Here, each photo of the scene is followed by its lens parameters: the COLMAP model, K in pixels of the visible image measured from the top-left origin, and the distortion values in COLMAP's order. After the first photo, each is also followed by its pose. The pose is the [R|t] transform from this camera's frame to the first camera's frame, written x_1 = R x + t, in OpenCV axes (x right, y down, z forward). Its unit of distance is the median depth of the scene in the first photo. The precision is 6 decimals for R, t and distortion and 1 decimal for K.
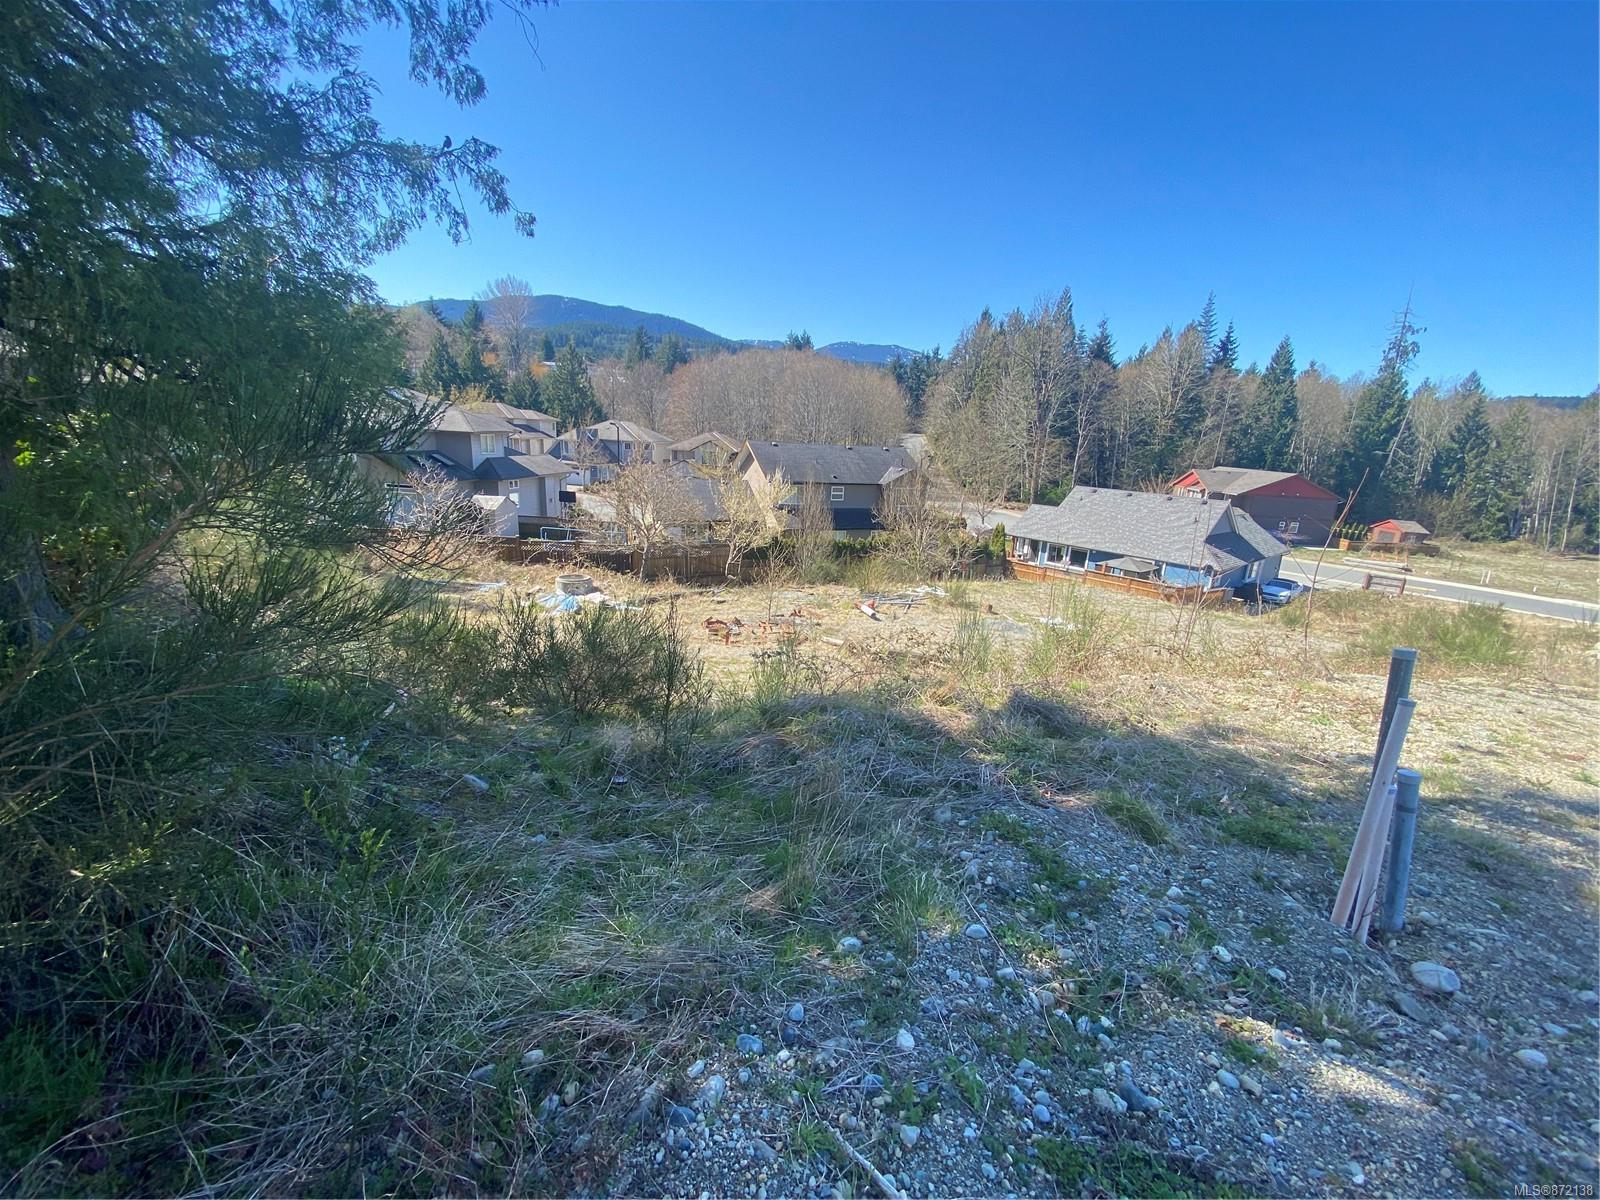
lens RADIAL K [[661.3, 0, 805.9], [0, 661.3, 606.1], [0, 0, 1]] dist [0.024382, -0.020011]
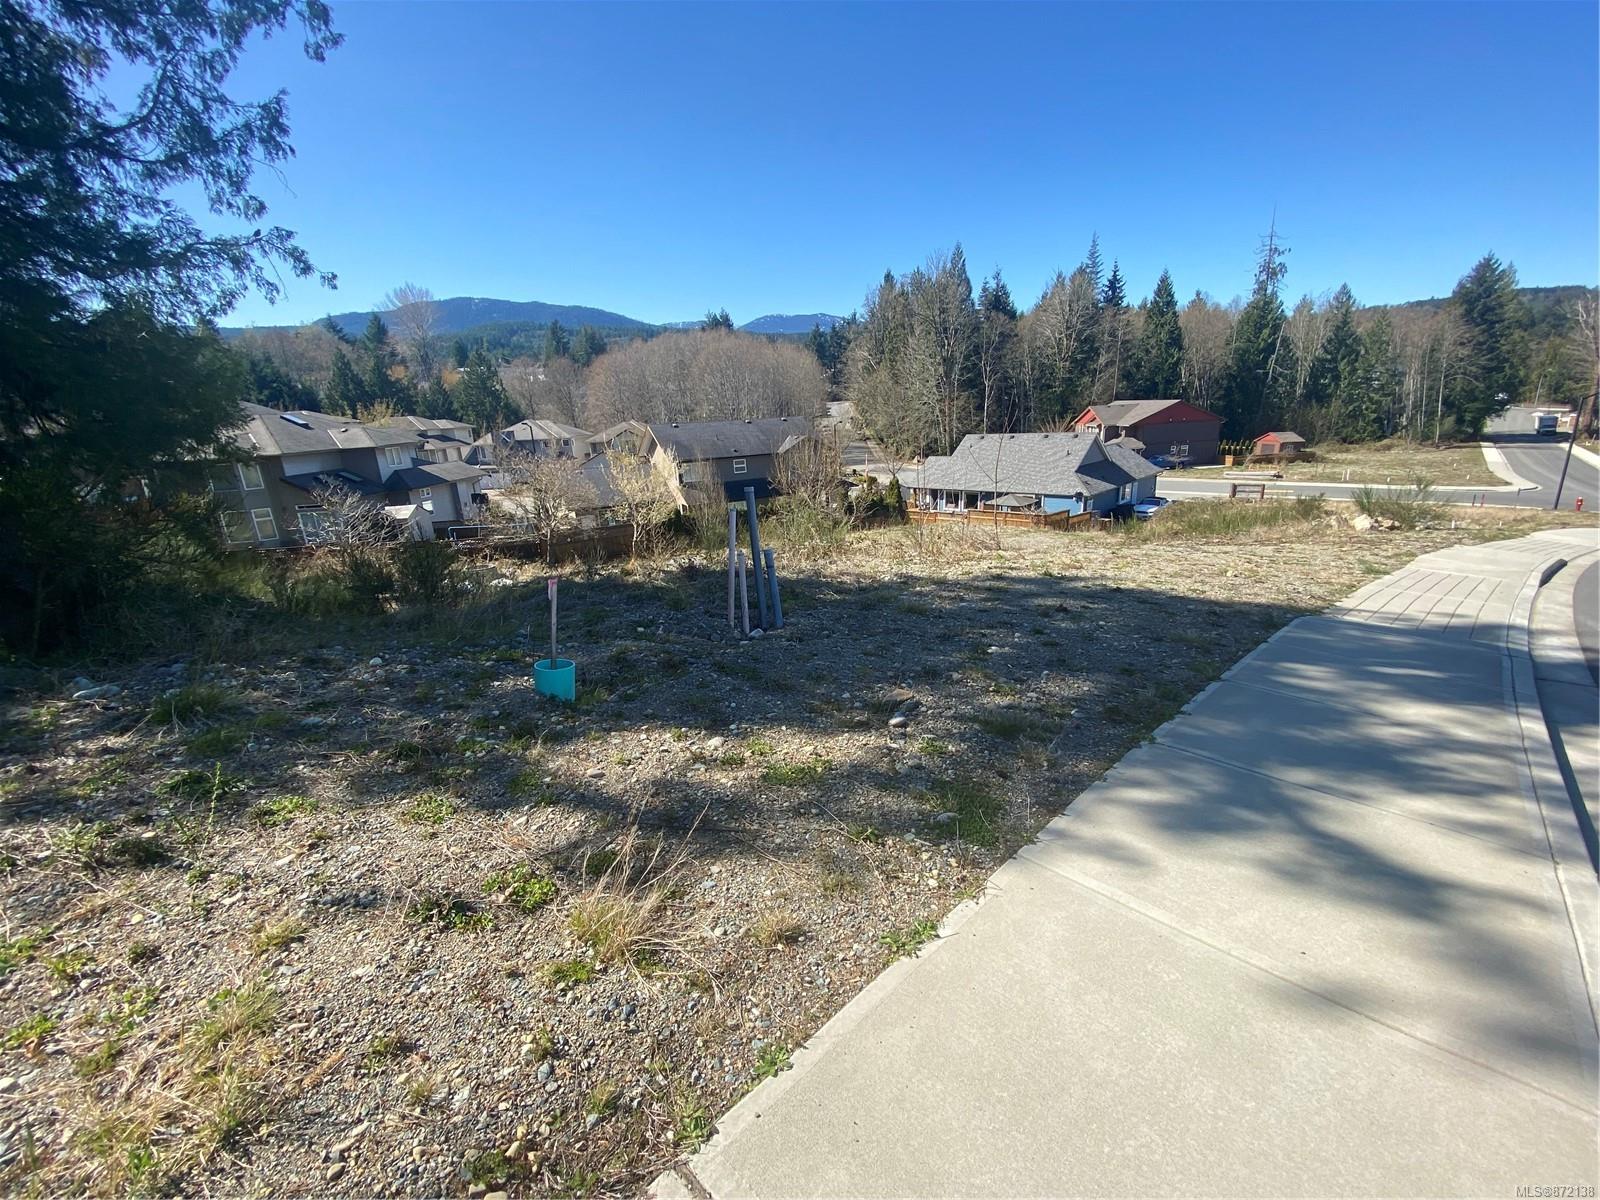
lens RADIAL K [[663.3, 0, 806.0], [0, 663.3, 603.4], [0, 0, 1]] dist [0.027567, -0.022672]
pose [[0.990510, -0.126126, 0.054616, 0.034997], [0.124489, 0.991691, 0.032418, 0.014103], [-0.058251, -0.025312, 0.997981, -0.039361]]
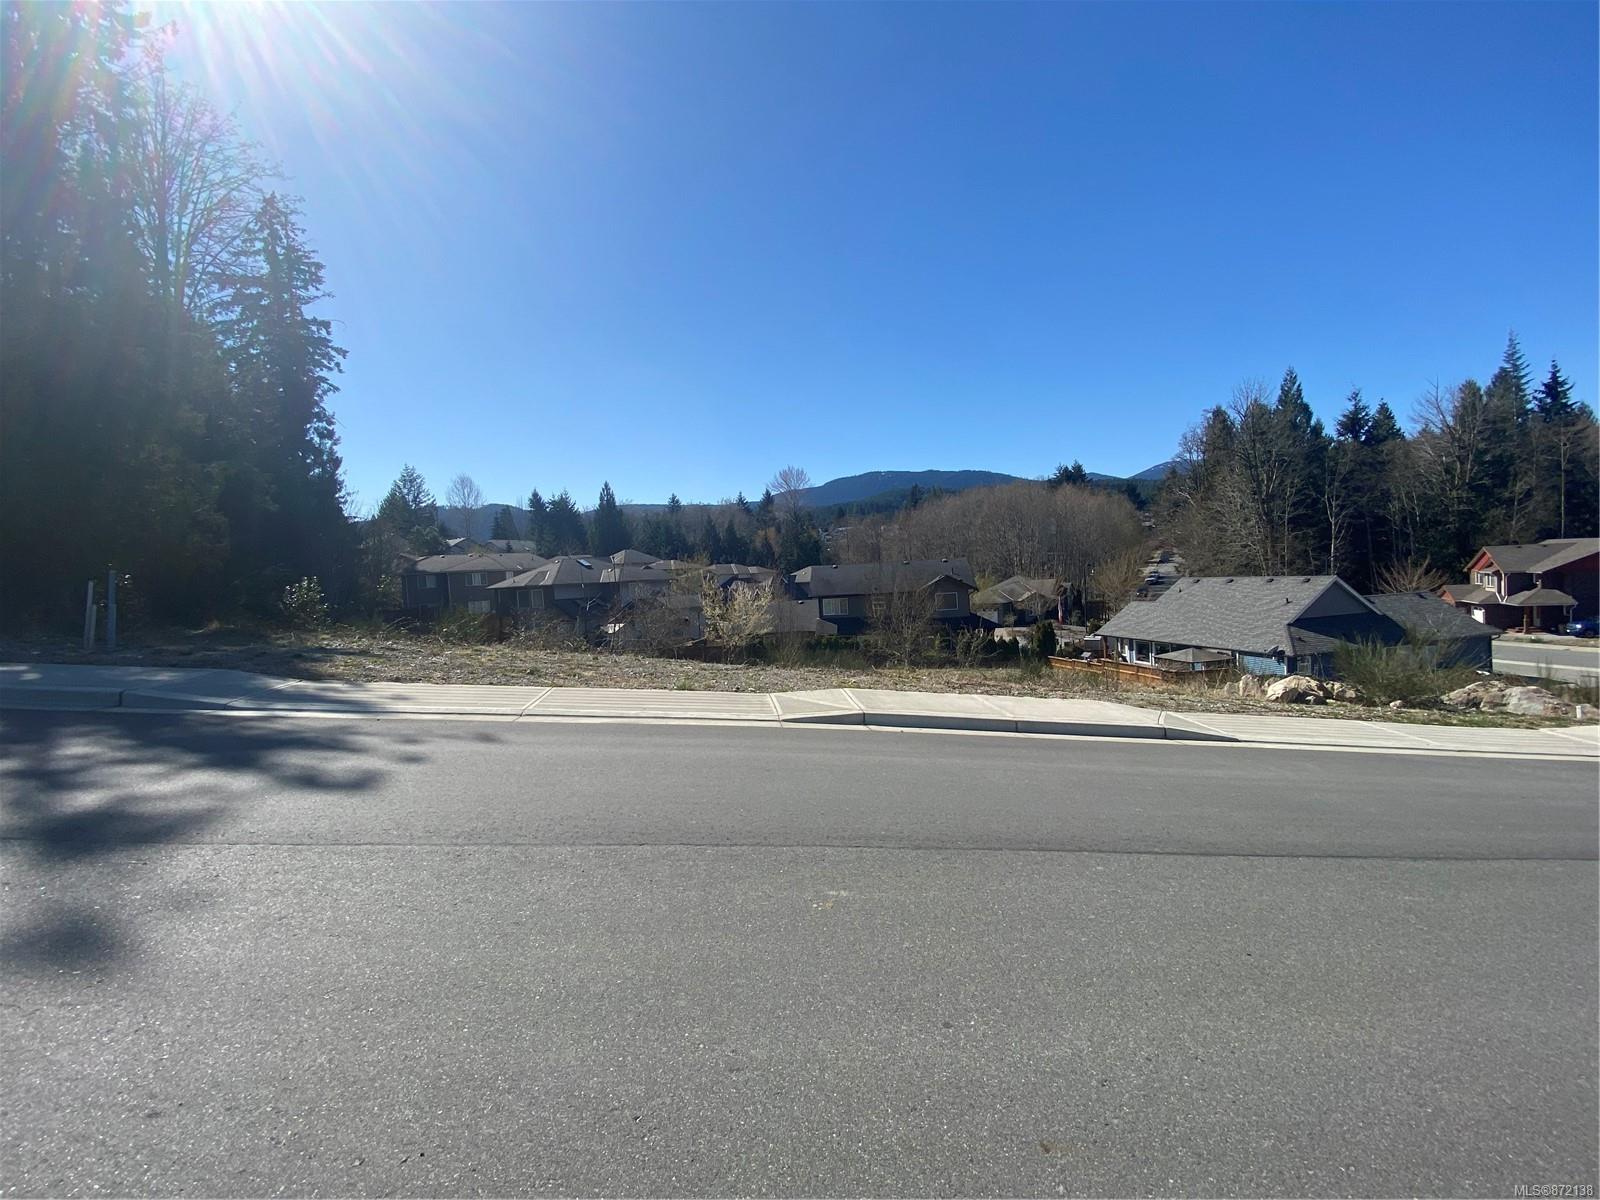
lens RADIAL K [[663.3, 0, 806.0], [0, 663.3, 603.4], [0, 0, 1]] dist [0.027567, -0.022672]
pose [[0.884250, -0.082997, -0.459579, 0.225393], [-0.019660, 0.976594, -0.214193, 0.036023], [0.466600, 0.198435, 0.861921, -0.013062]]
